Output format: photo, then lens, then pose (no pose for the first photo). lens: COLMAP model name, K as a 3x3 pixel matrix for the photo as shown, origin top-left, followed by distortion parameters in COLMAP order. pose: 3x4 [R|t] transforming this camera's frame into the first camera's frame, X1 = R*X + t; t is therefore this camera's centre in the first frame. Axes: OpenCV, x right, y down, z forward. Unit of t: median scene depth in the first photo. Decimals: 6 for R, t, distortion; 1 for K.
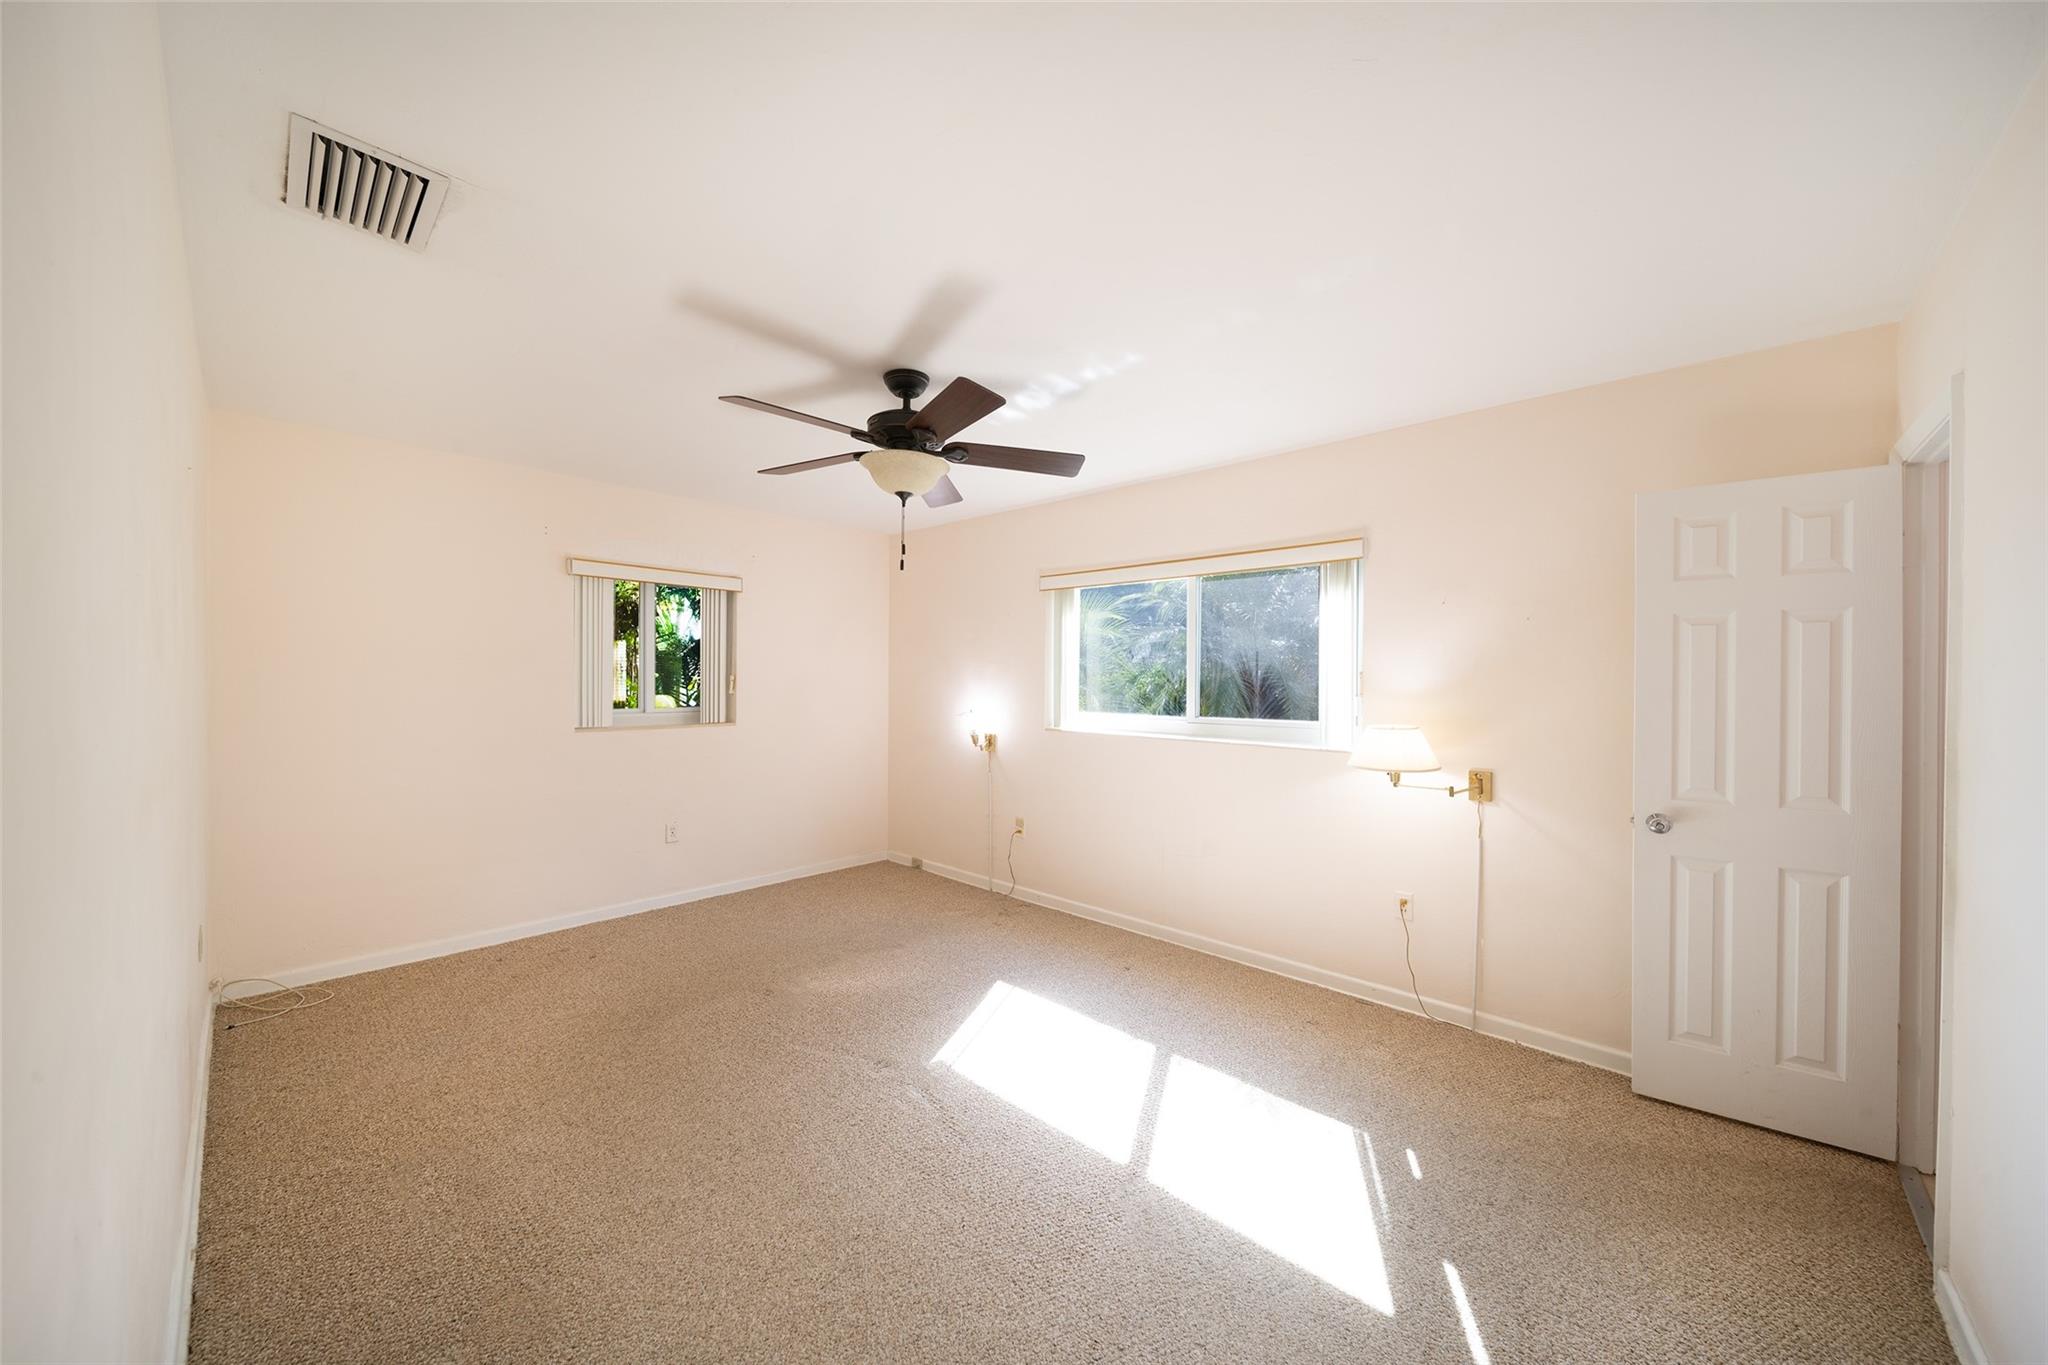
lens RADIAL K [[718.2, 0, 1027.0], [0, 718.2, 682.9], [0, 0, 1]] dist [-0.001663, -0.000649]
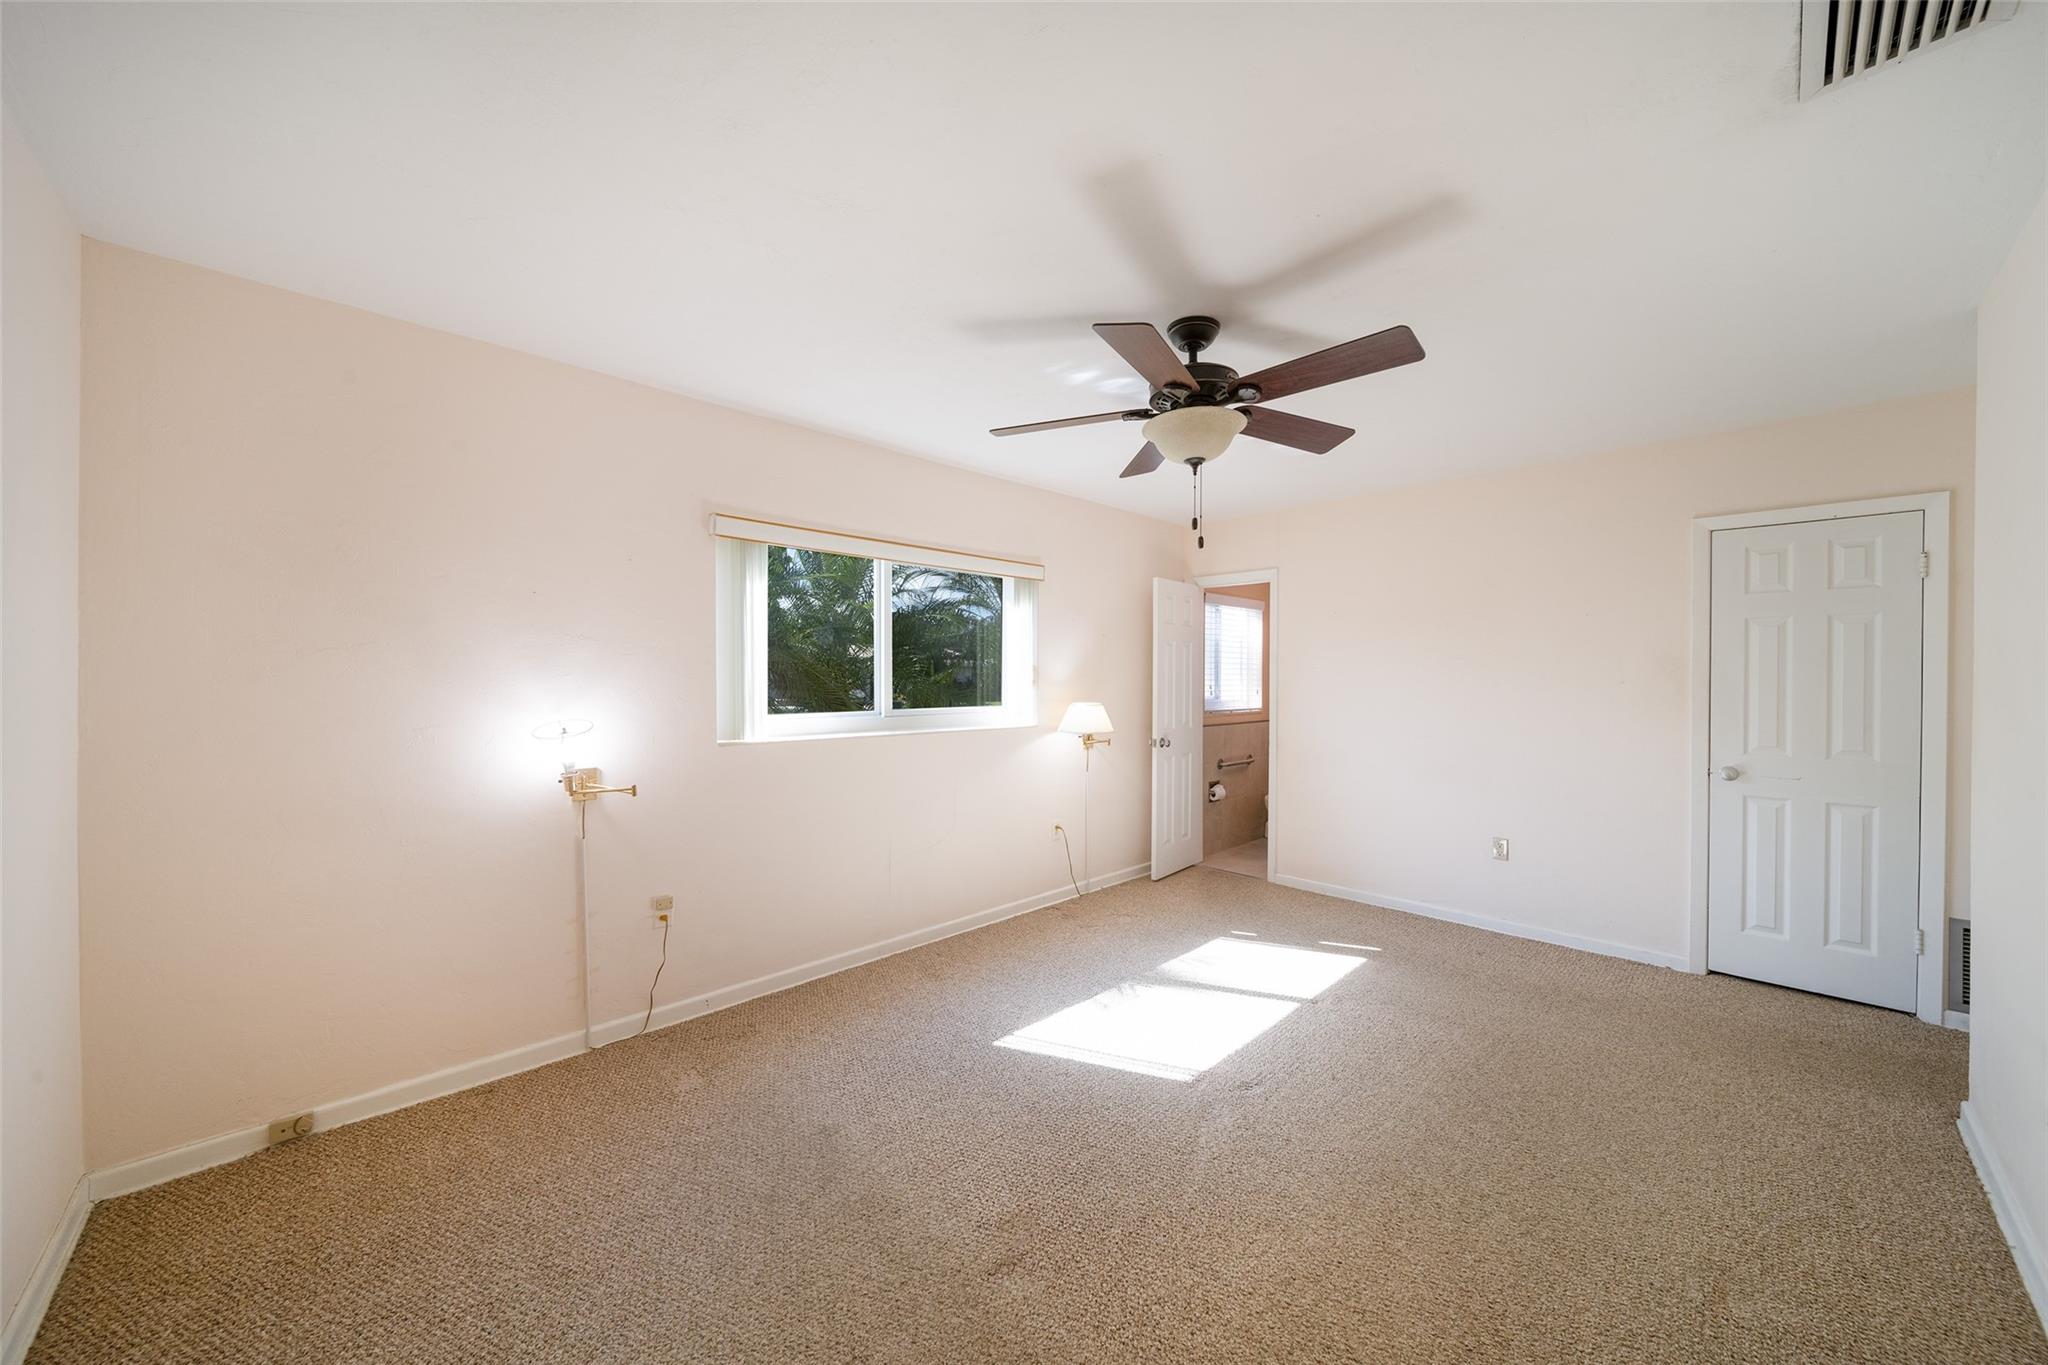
lens RADIAL K [[718.2, 0, 1027.0], [0, 718.2, 679.2], [0, 0, 1]] dist [-0.001663, -0.000649]
pose [[0.058080, -0.013415, 0.998222, -0.824986], [-0.000038, 0.999910, 0.013440, -0.007989], [-0.998312, -0.000818, 0.058074, 0.893785]]
